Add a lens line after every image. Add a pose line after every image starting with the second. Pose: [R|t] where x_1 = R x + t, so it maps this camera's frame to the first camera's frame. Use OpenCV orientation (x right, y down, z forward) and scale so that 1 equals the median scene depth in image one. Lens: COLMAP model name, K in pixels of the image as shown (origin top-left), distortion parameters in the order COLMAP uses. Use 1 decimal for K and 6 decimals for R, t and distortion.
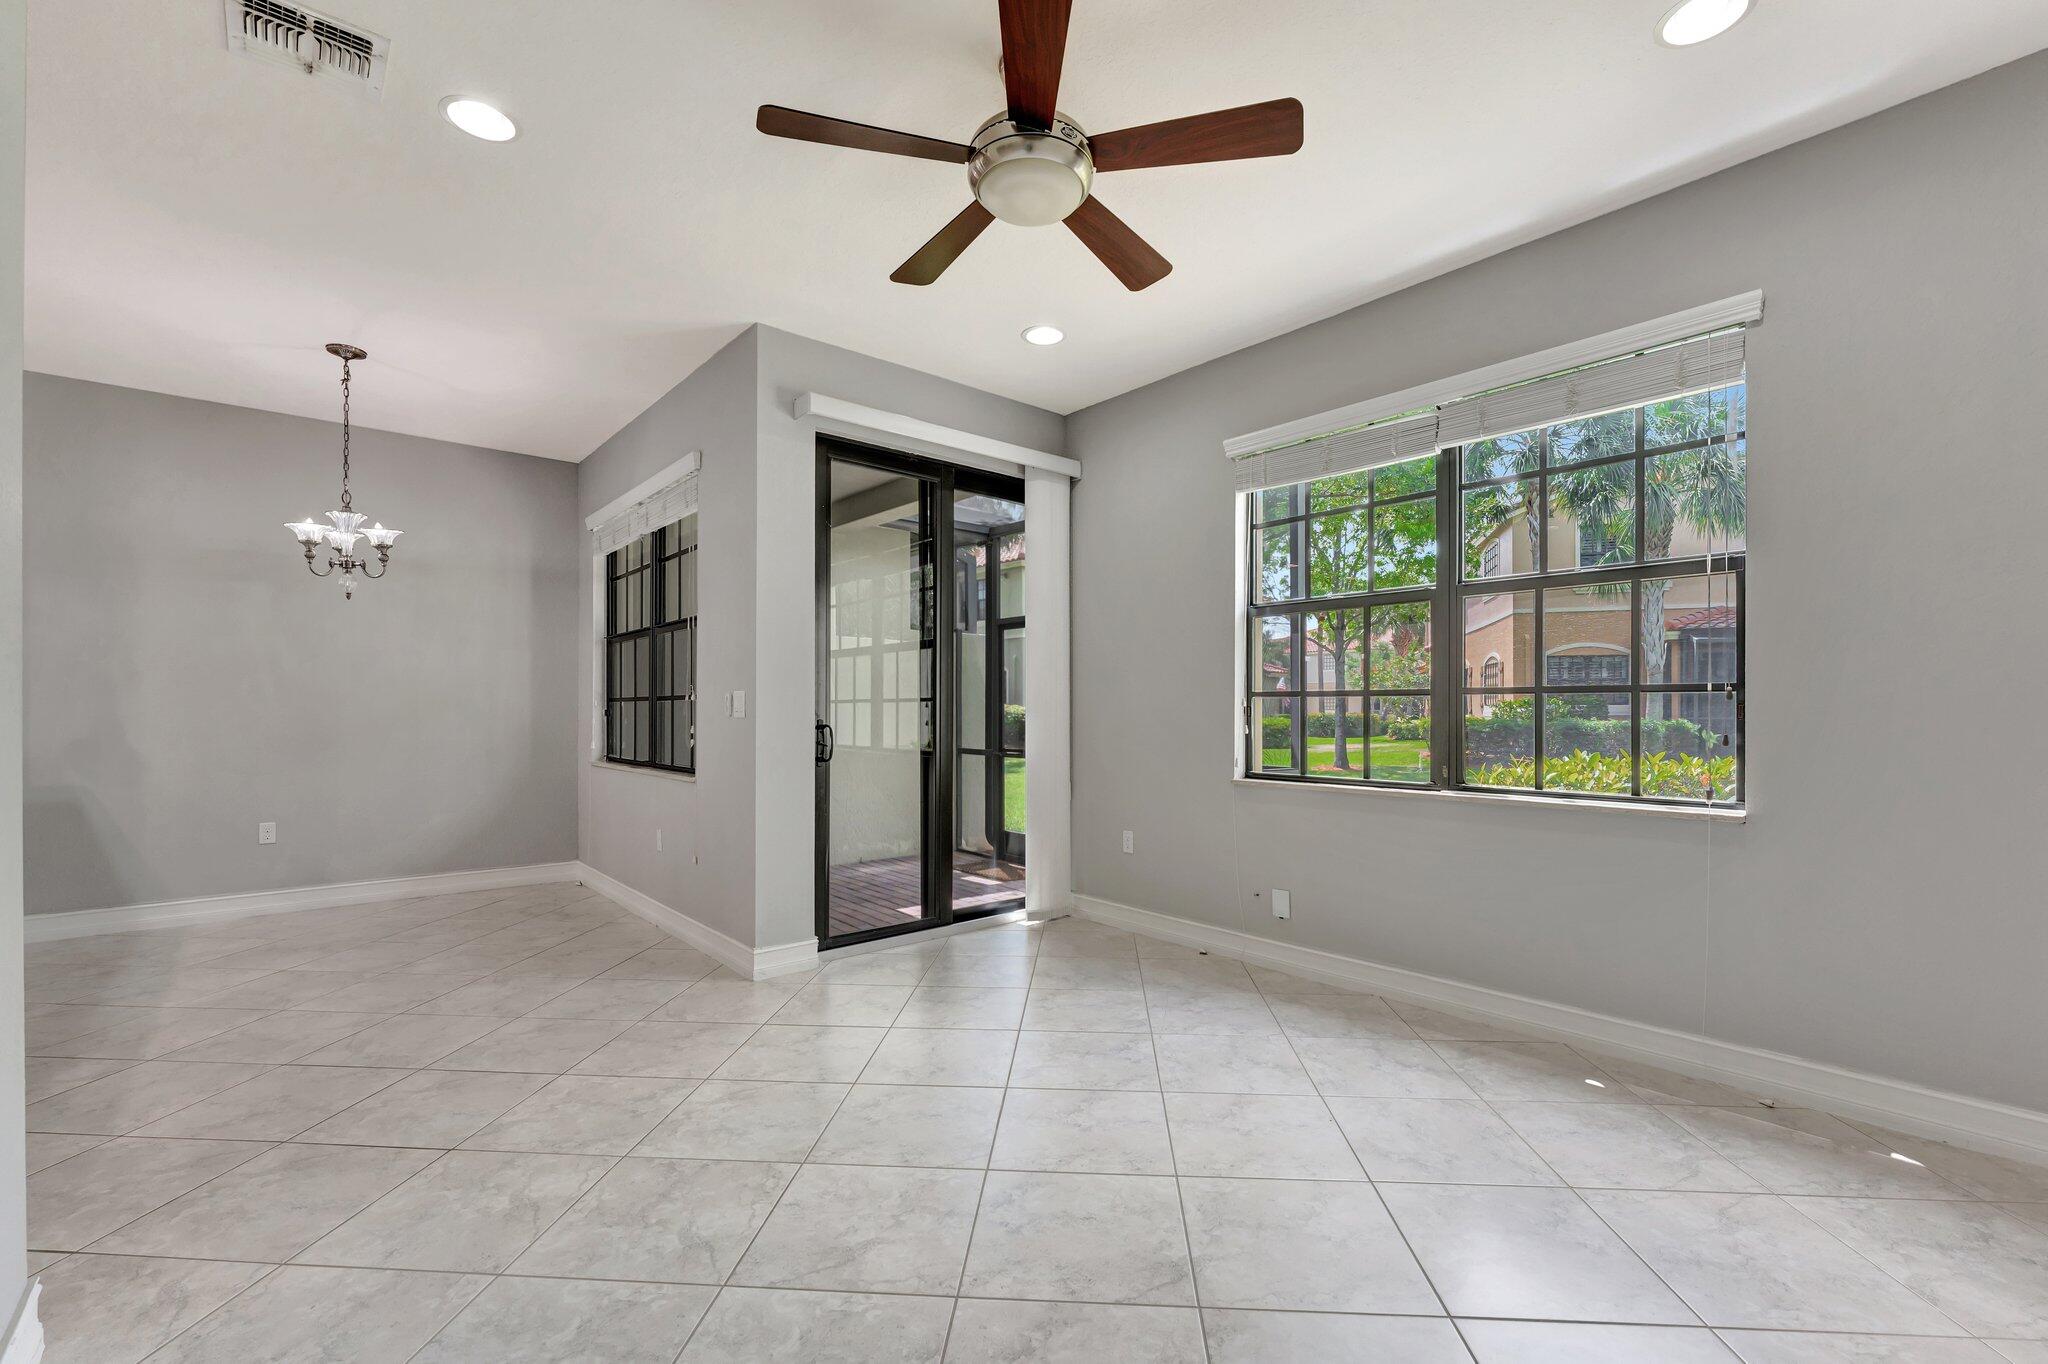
lens RADIAL K [[852.7, 0, 1031.6], [0, 852.7, 708.0], [0, 0, 1]] dist [-0.004966, 0.001328]
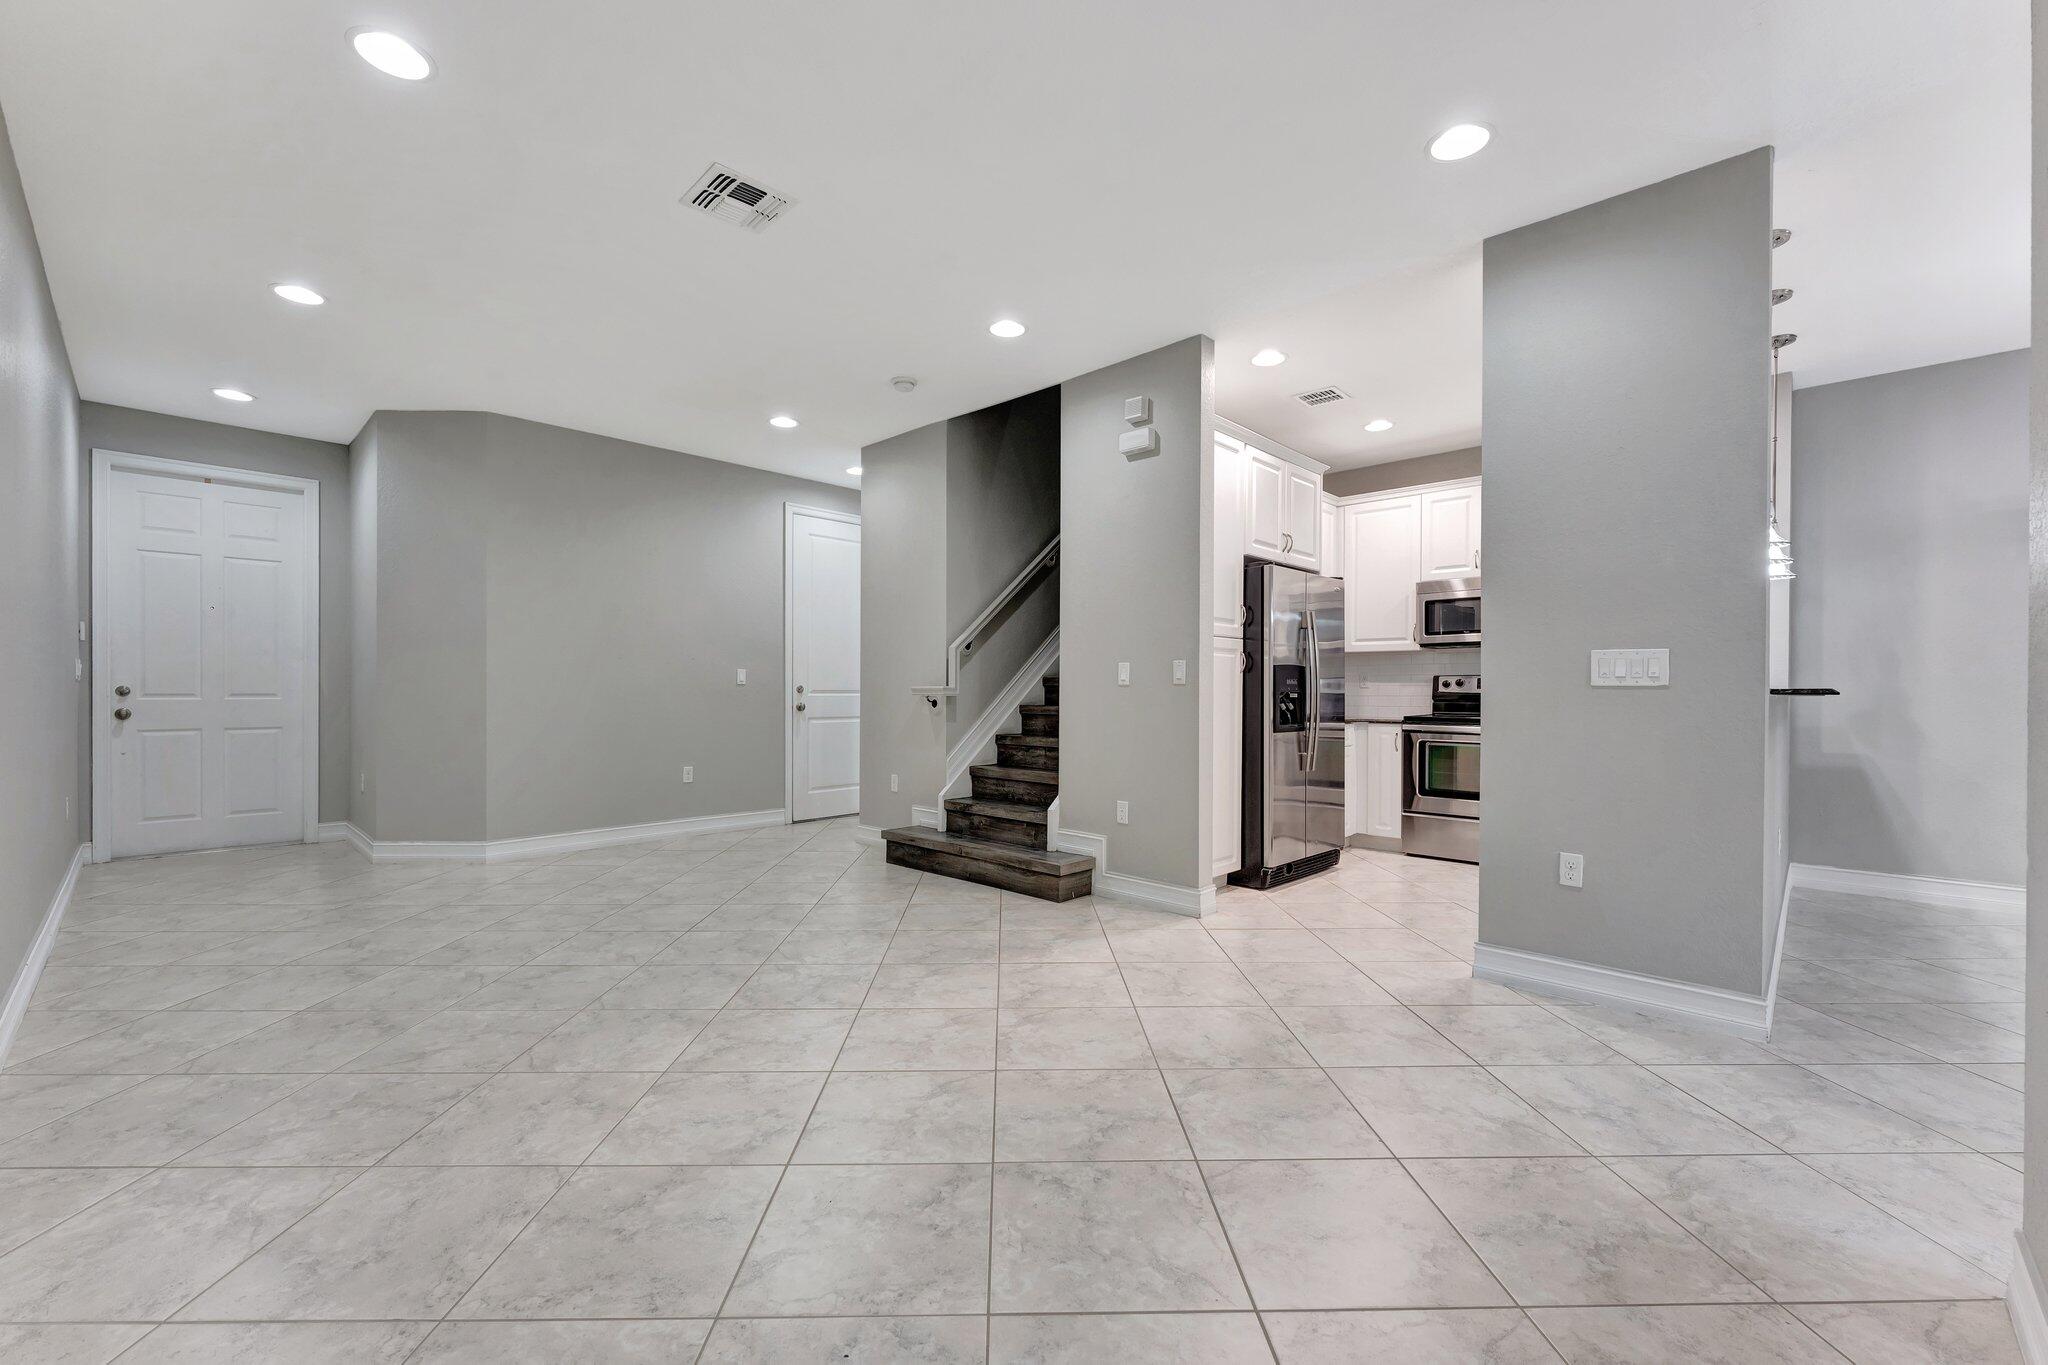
lens RADIAL K [[839.0, 0, 1032.8], [0, 839.0, 694.4], [0, 0, 1]] dist [-0.000155, 0.000474]
pose [[0.100646, 0.006760, -0.994899, -0.190357], [-0.003008, 0.999974, 0.006490, 0.013798], [0.994918, 0.002340, 0.100664, -0.155928]]
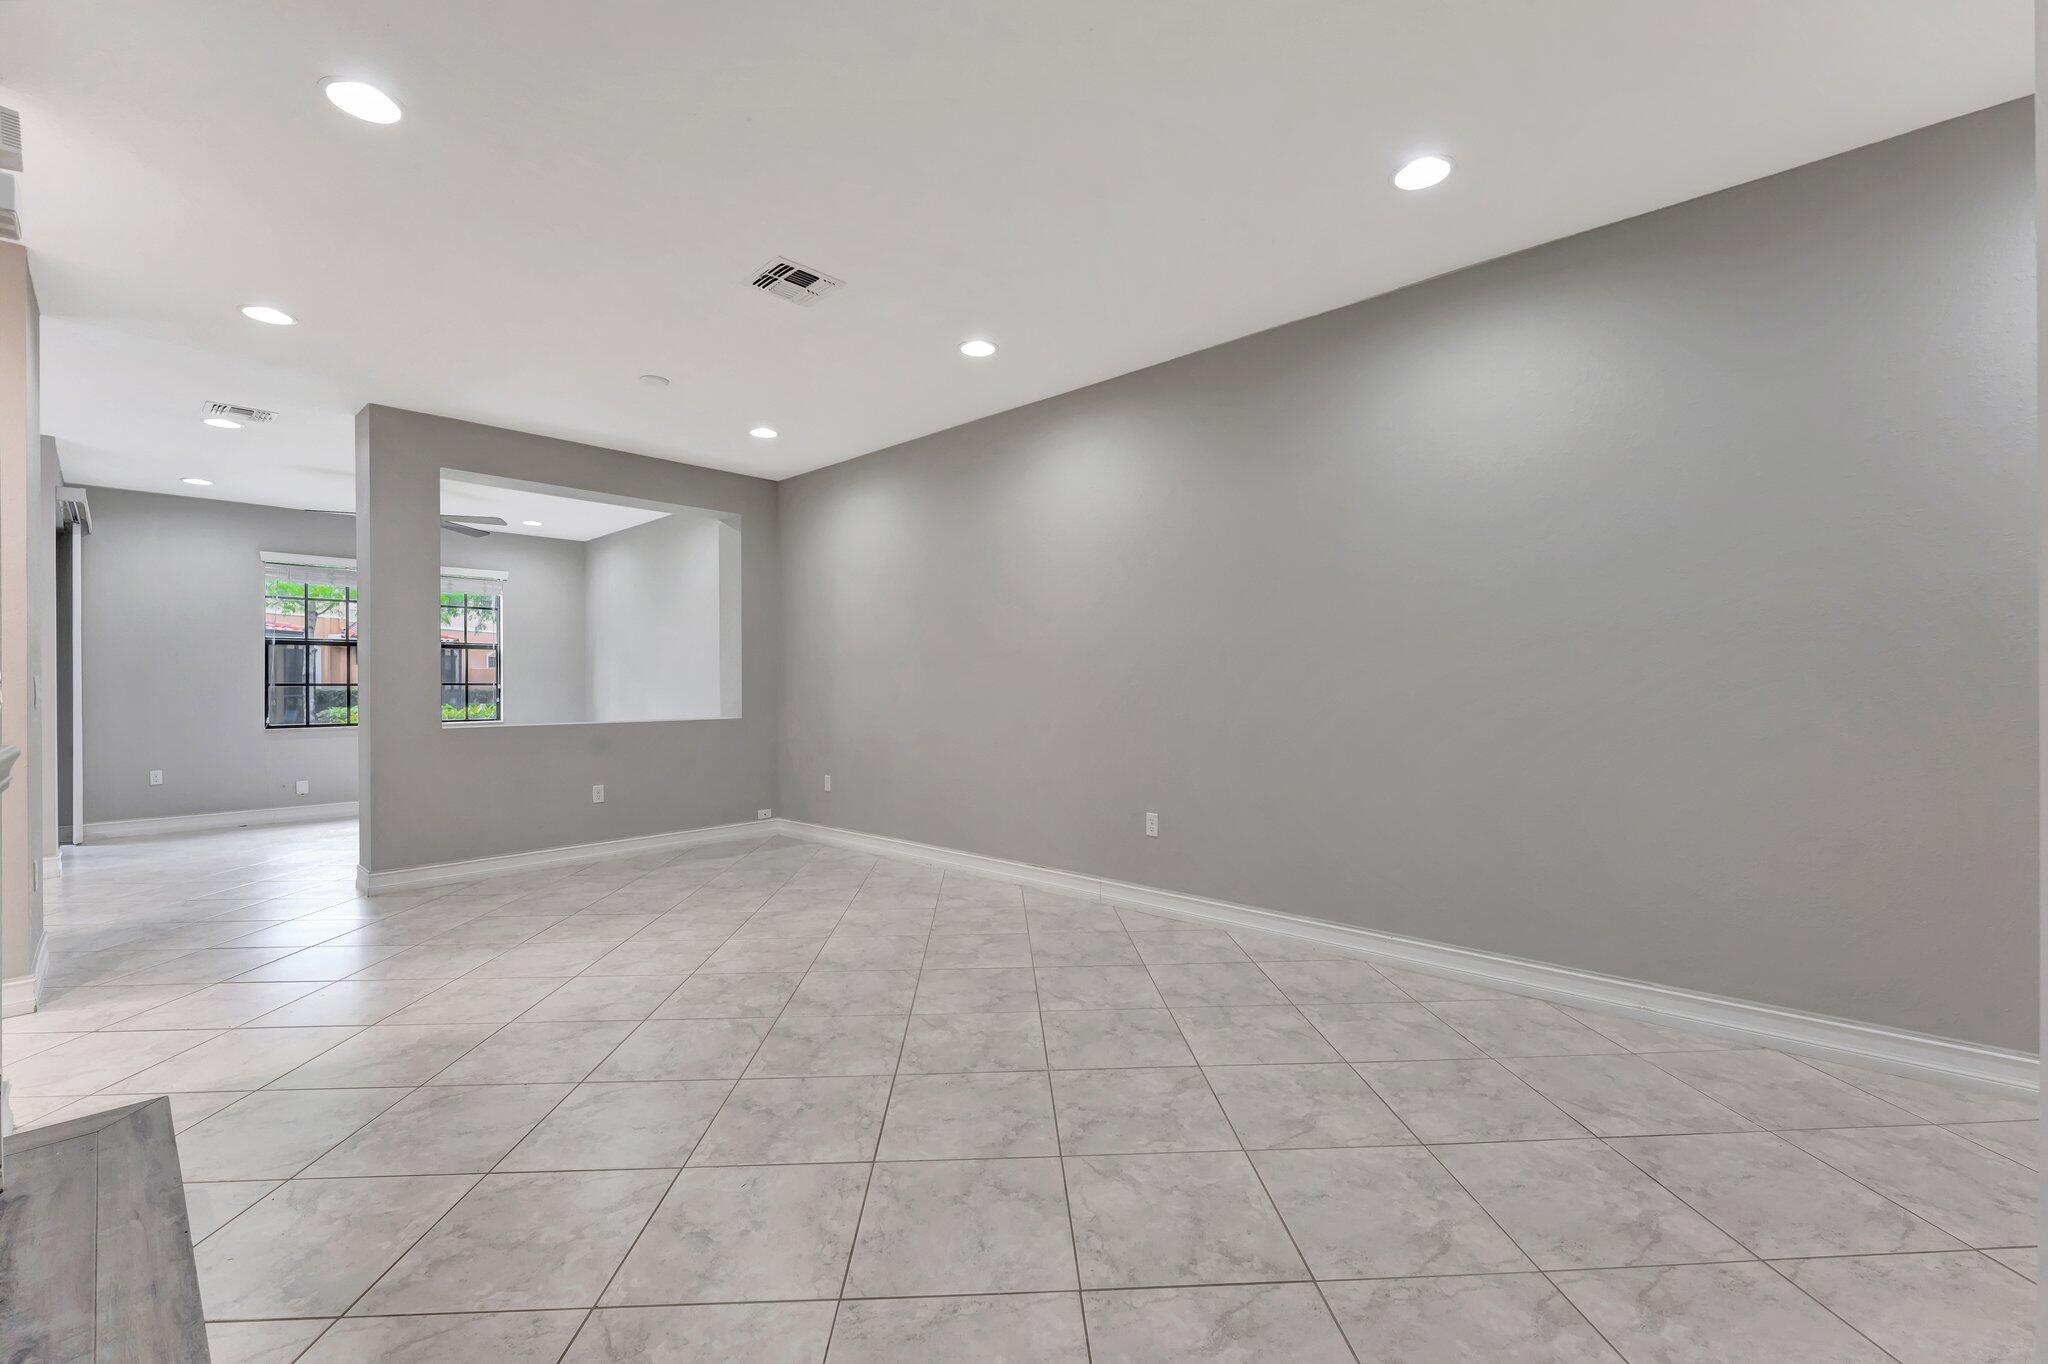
lens RADIAL K [[839.0, 0, 1018.6], [0, 839.0, 683.6], [0, 0, 1]] dist [-0.000155, 0.000474]
pose [[-0.107170, 0.002777, 0.994237, -1.821647], [0.004637, 0.999987, -0.002293, -0.006884], [-0.994230, 0.004365, -0.107181, -0.474587]]
